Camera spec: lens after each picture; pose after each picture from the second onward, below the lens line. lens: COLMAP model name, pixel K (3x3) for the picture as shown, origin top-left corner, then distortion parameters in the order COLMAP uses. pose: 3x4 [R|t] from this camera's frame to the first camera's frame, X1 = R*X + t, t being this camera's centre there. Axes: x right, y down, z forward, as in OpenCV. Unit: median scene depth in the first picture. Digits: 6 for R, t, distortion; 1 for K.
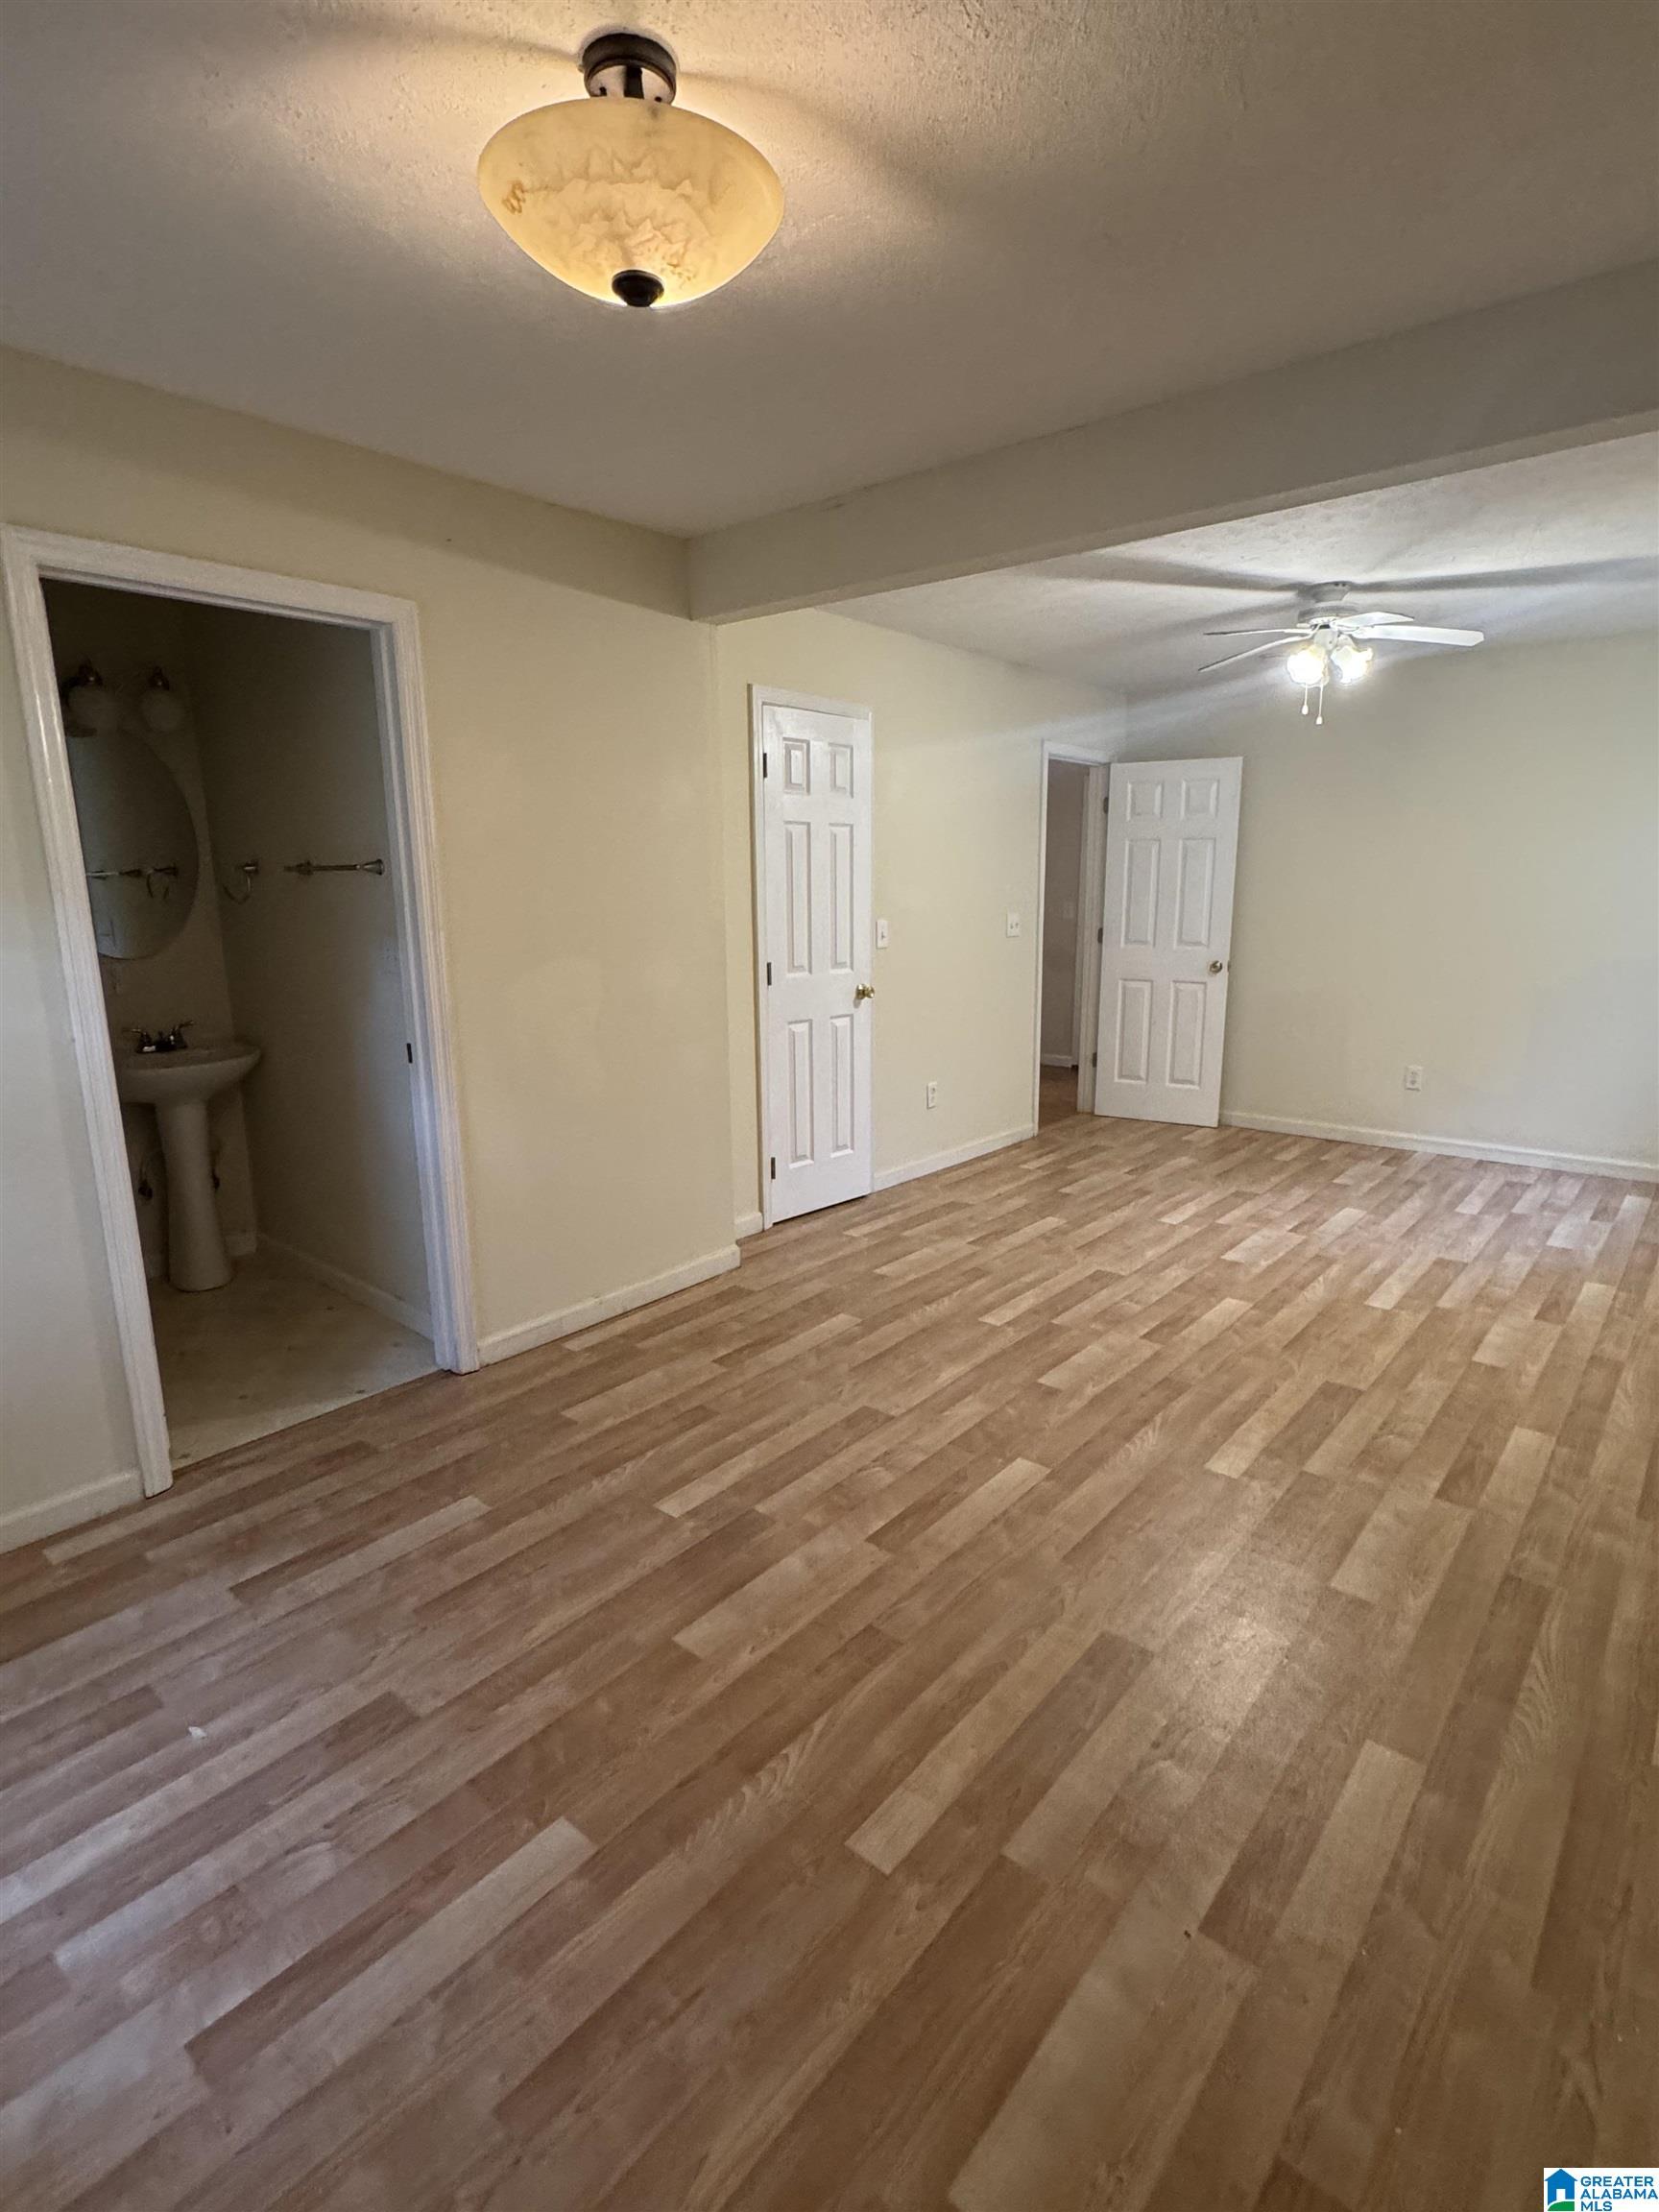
lens RADIAL K [[1099.8, 0, 832.2], [0, 1099.8, 1102.1], [0, 0, 1]] dist [-0.002348, -0.000432]
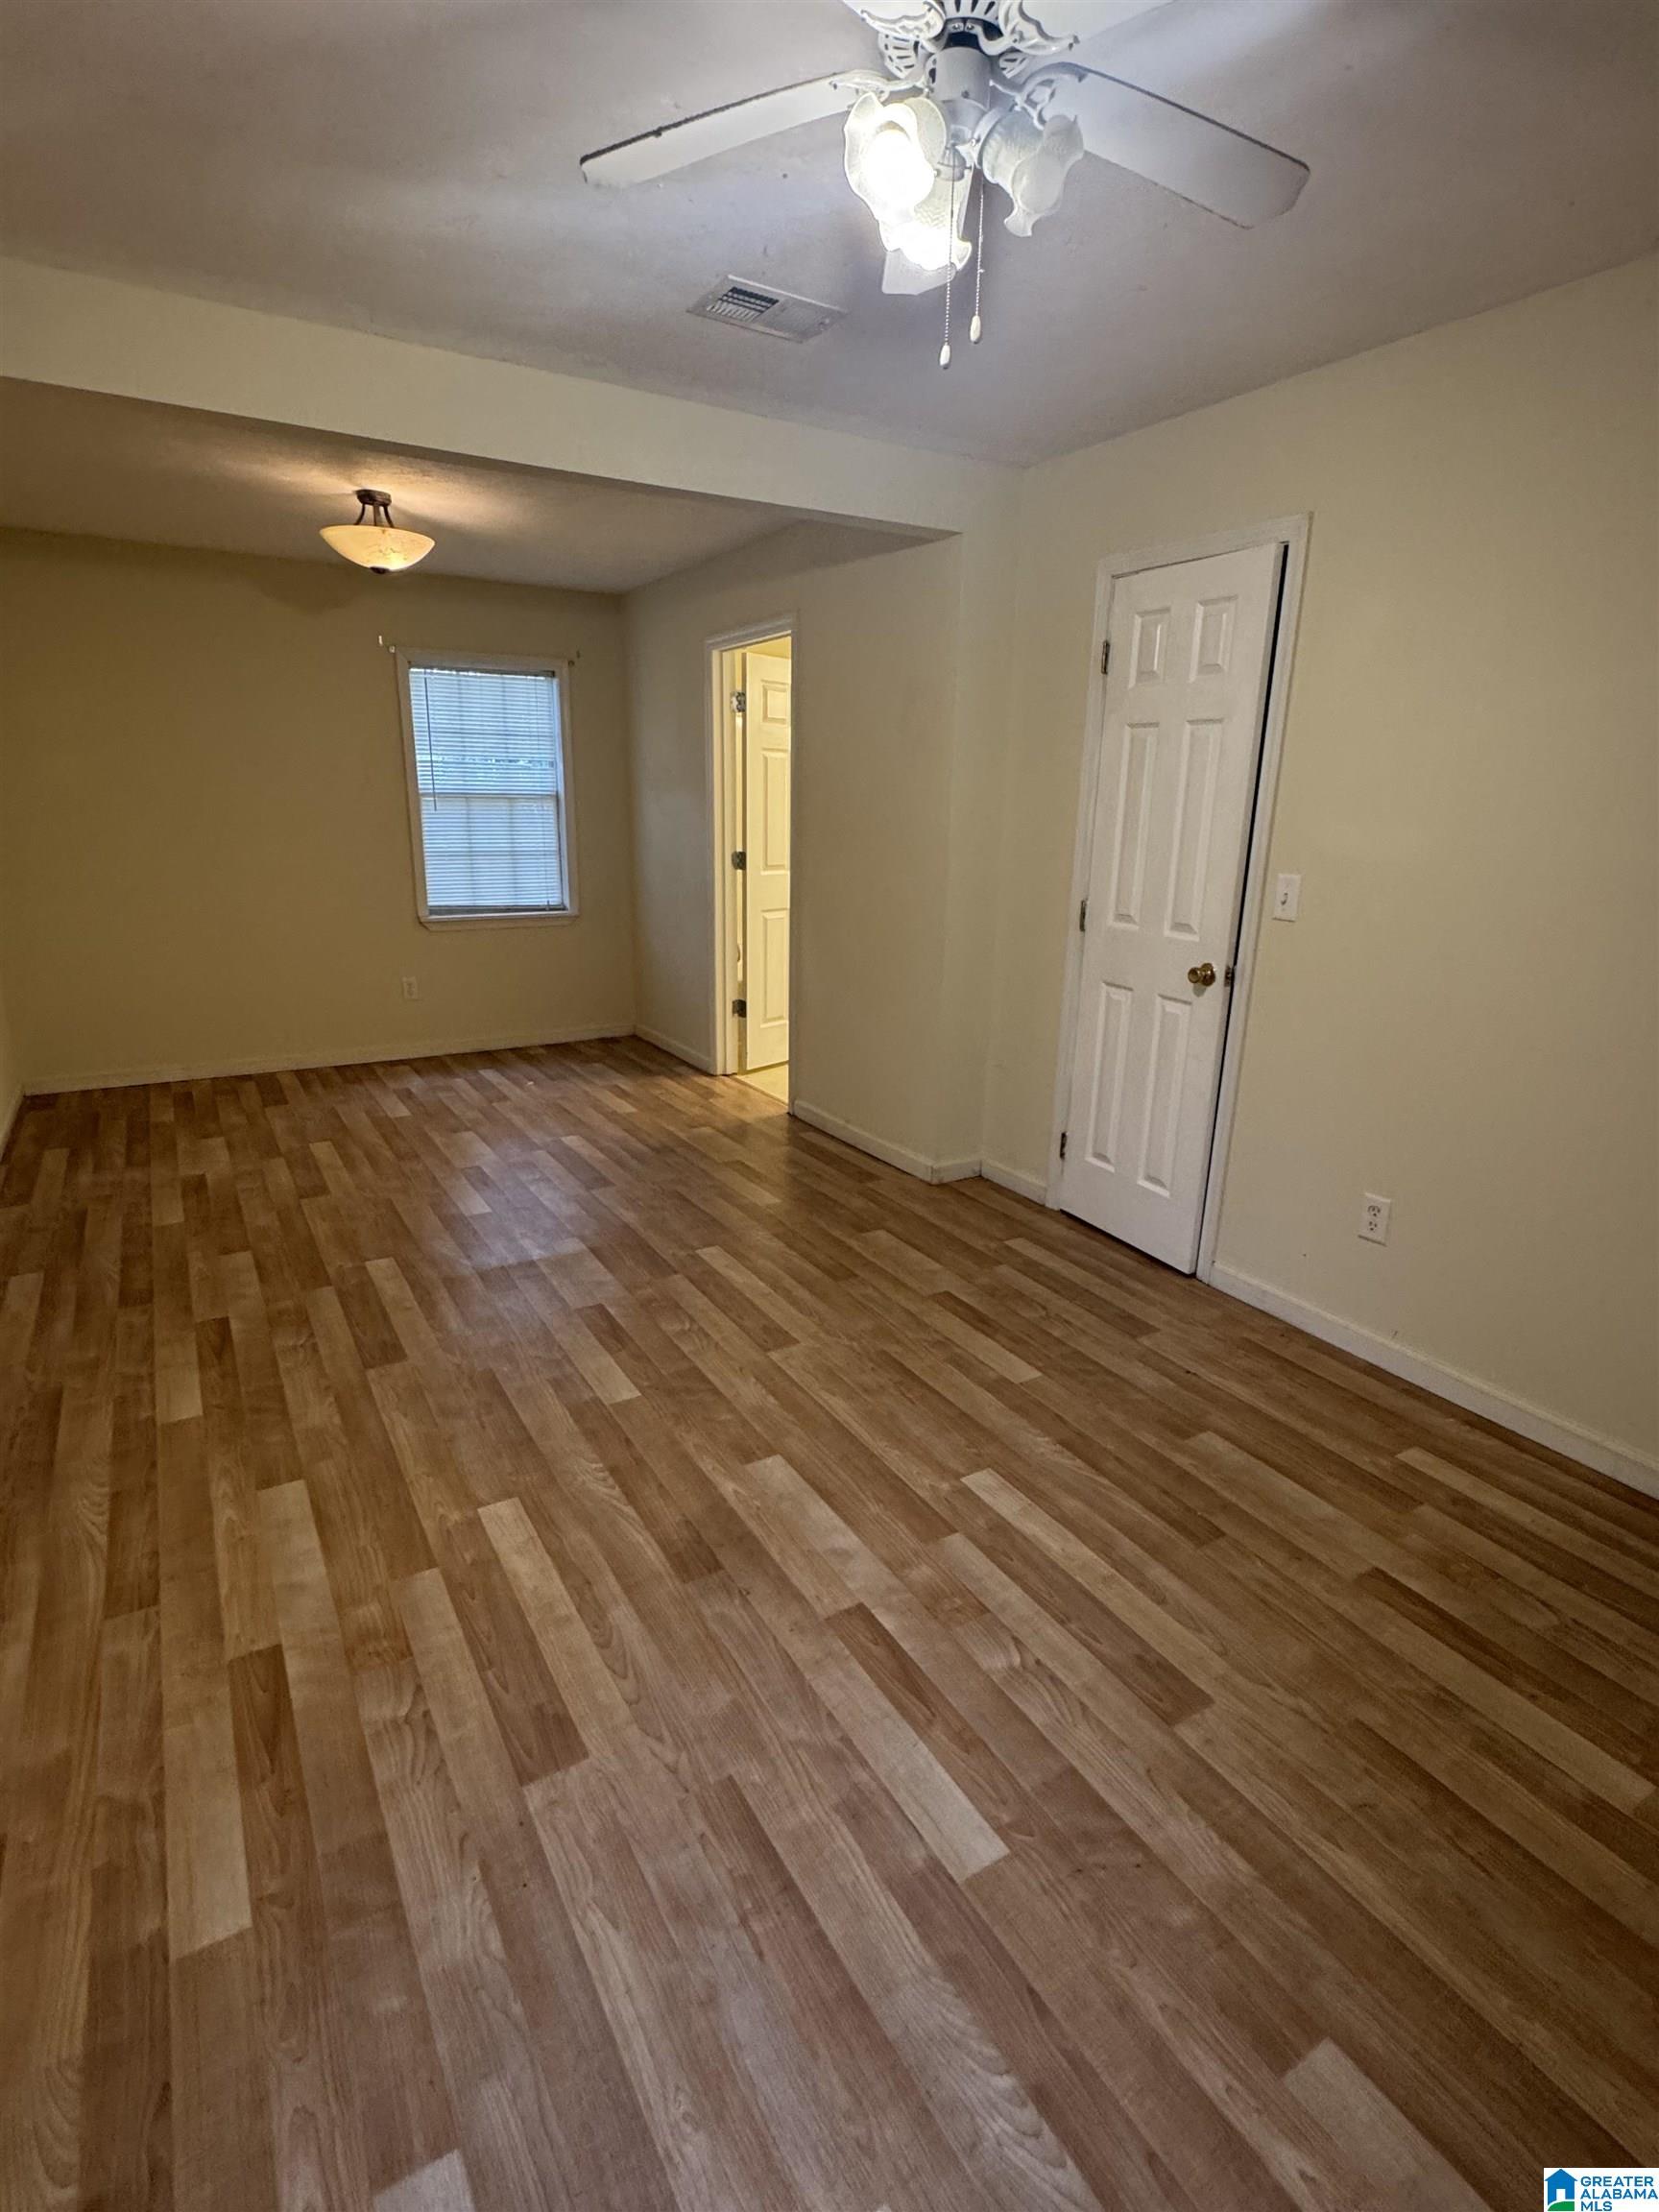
lens RADIAL K [[1099.8, 0, 832.2], [0, 1099.8, 1102.1], [0, 0, 1]] dist [-0.002348, -0.000432]
pose [[-0.321257, 0.256876, -0.911487, 0.848665], [-0.205457, 0.920675, 0.331879, -0.237849], [0.924435, 0.293890, -0.242997, 1.137245]]
